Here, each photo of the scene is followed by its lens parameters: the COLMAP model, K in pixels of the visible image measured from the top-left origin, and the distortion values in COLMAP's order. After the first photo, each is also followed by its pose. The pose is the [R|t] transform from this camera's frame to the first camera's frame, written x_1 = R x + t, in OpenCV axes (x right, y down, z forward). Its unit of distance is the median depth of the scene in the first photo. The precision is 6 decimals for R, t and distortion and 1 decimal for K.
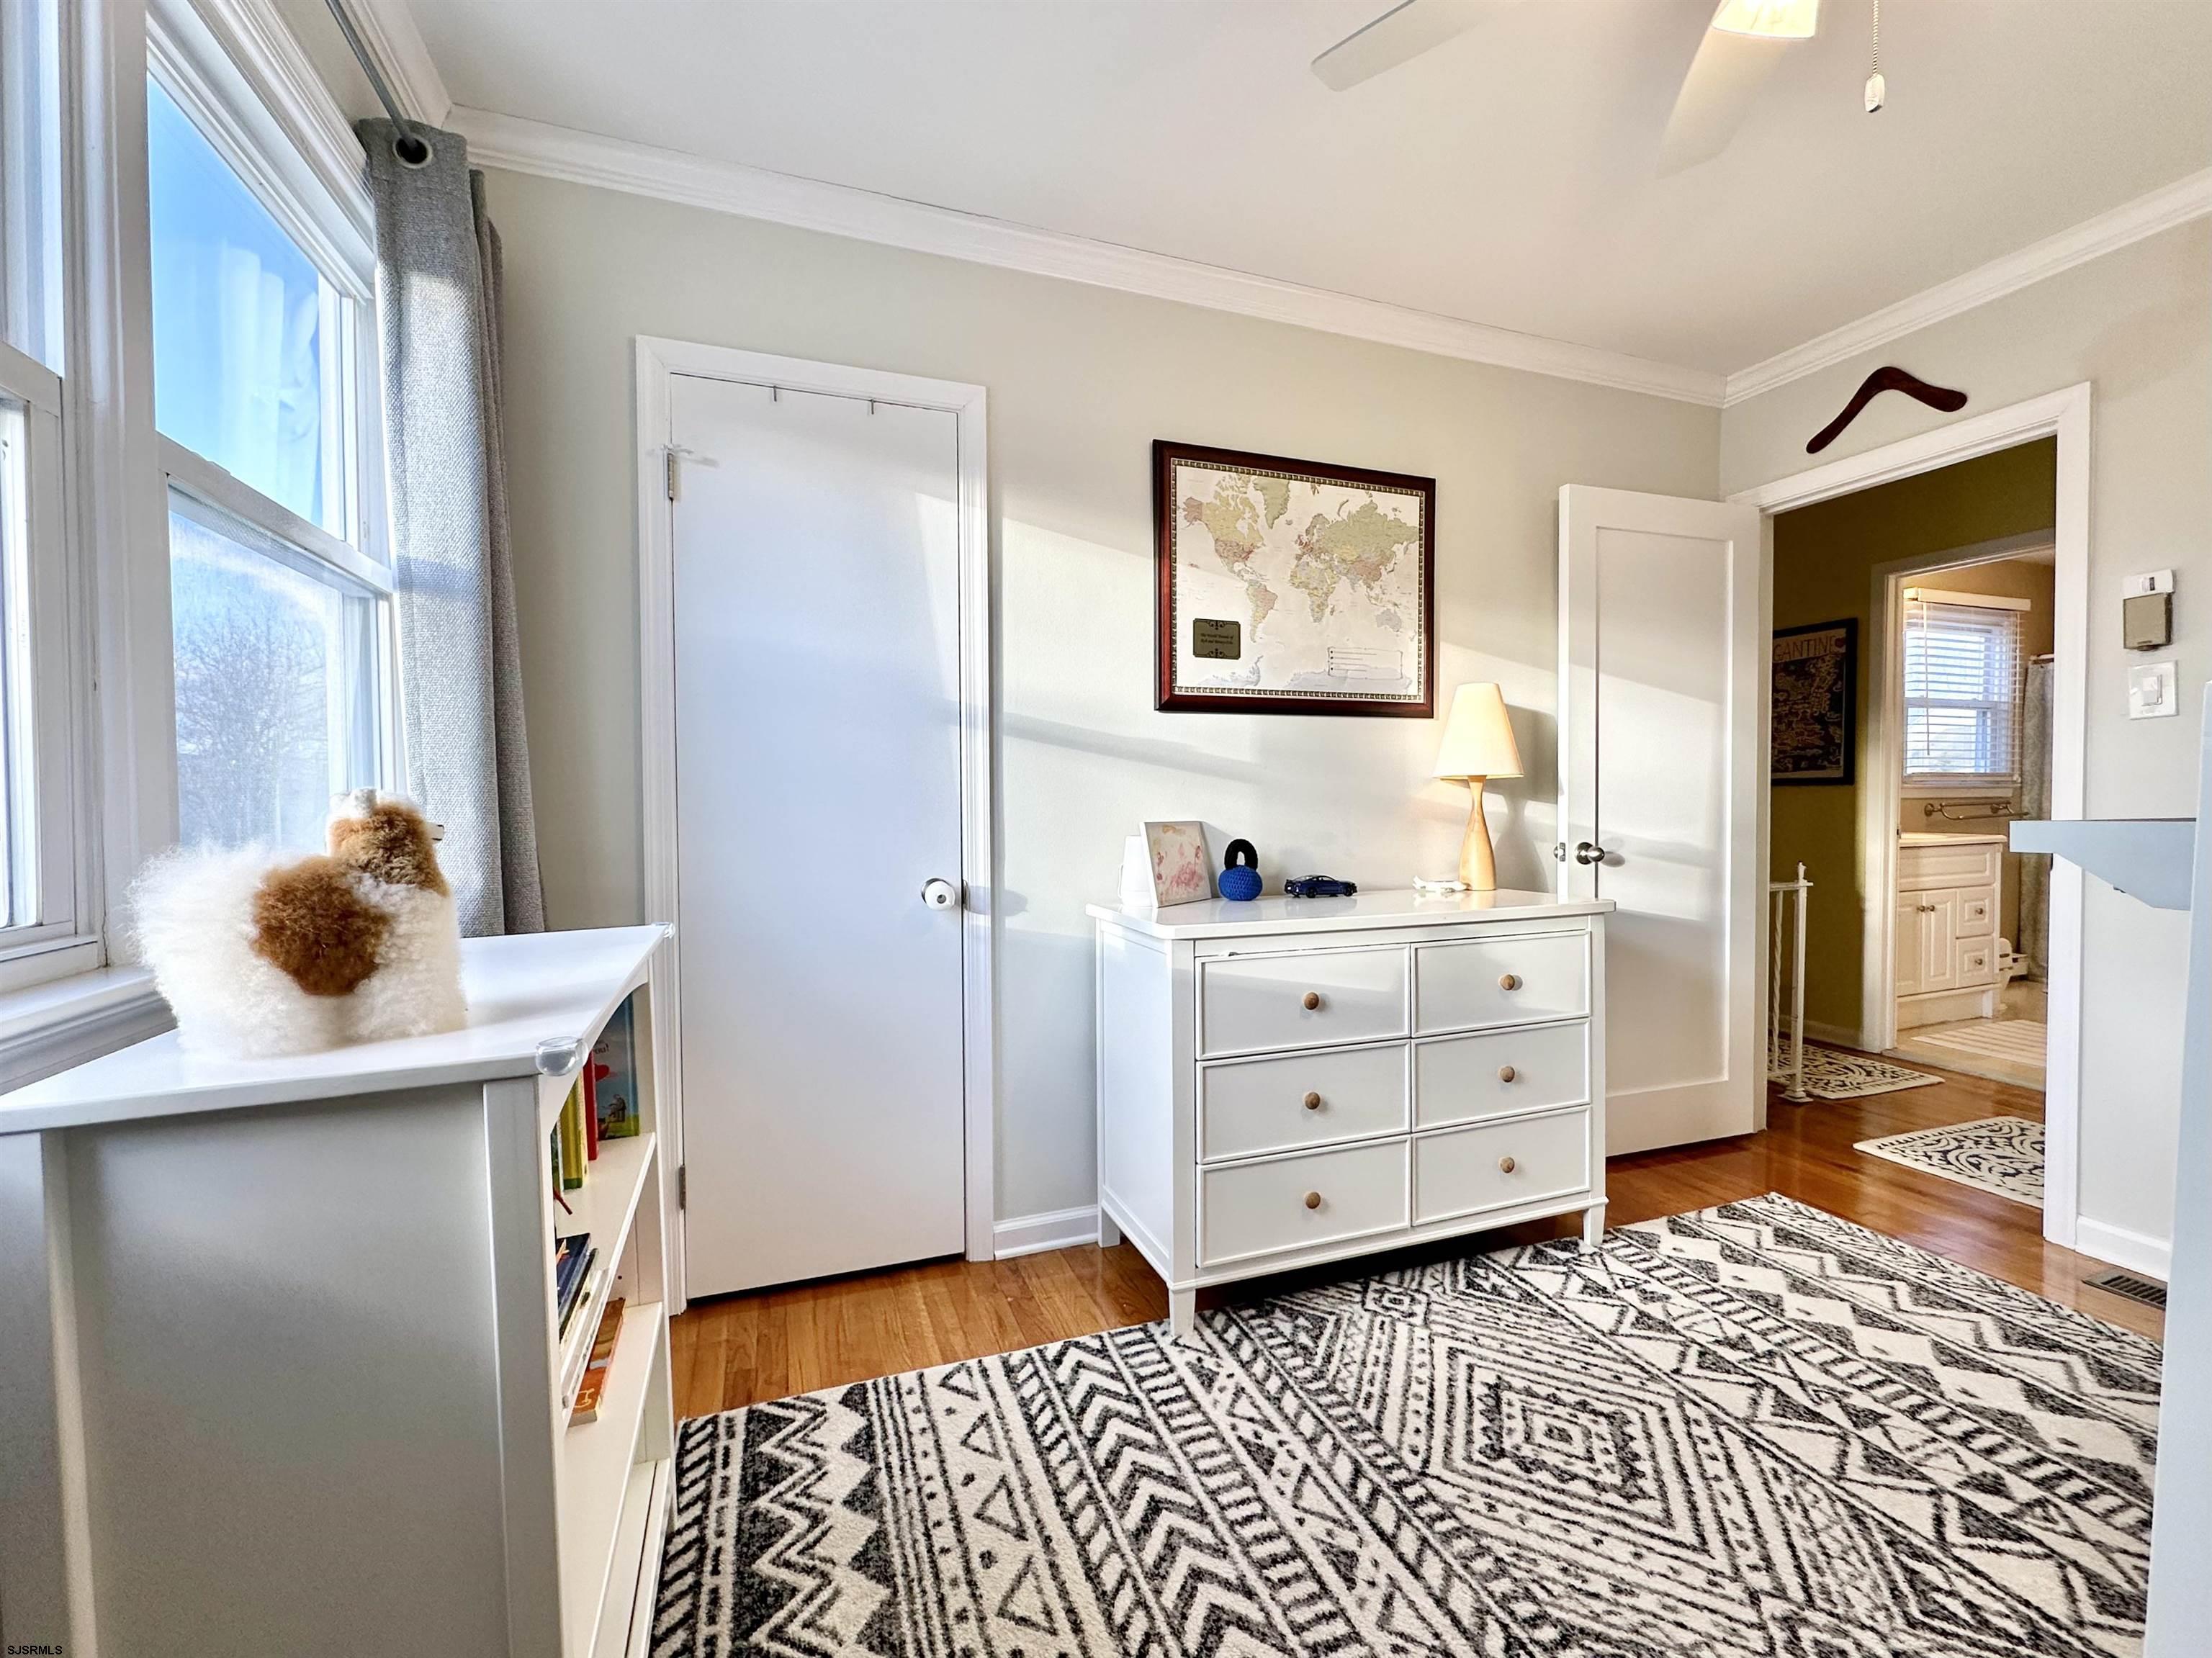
lens RADIAL K [[882.2, 0, 1107.5], [0, 882.2, 829.5], [0, 0, 1]] dist [-0.004381, 0.000965]
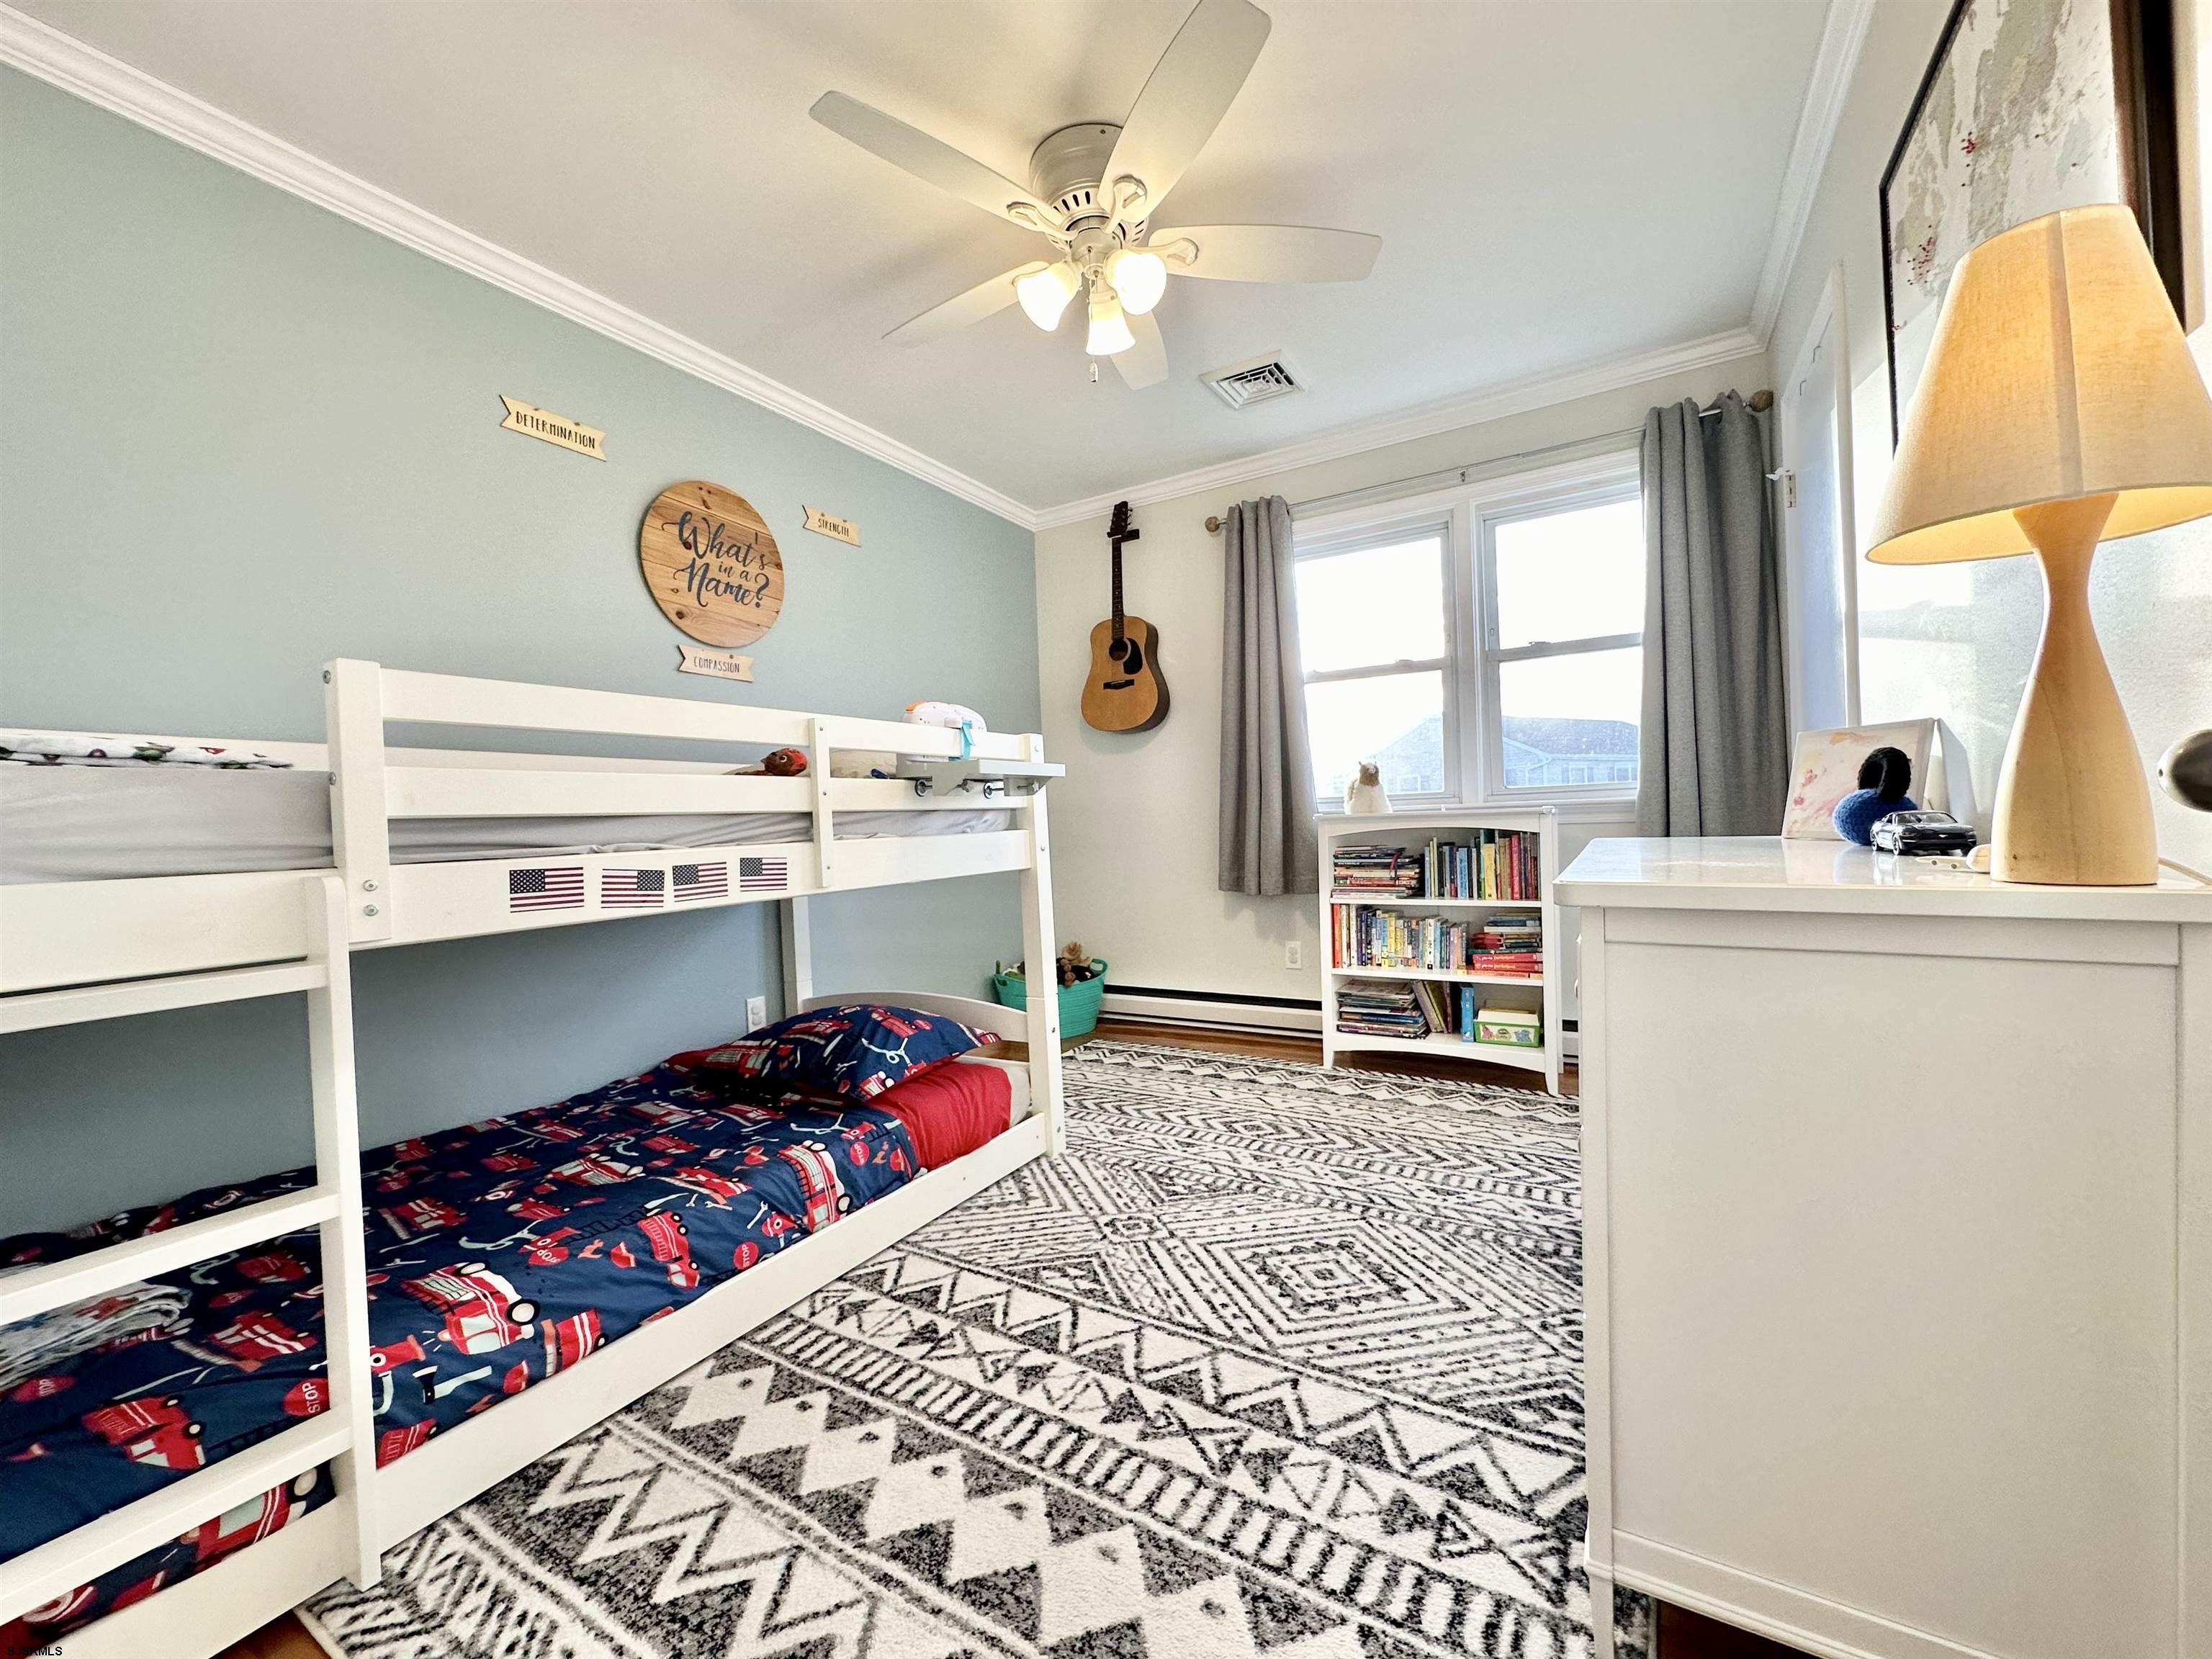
lens RADIAL K [[882.3, 0, 1107.5], [0, 882.3, 830.0], [0, 0, 1]] dist [-0.004381, 0.000965]
pose [[-0.757834, 0.044839, -0.650905, 1.496951], [0.025085, 0.998900, 0.039606, 0.063186], [0.651965, 0.013686, -0.758126, 1.737148]]
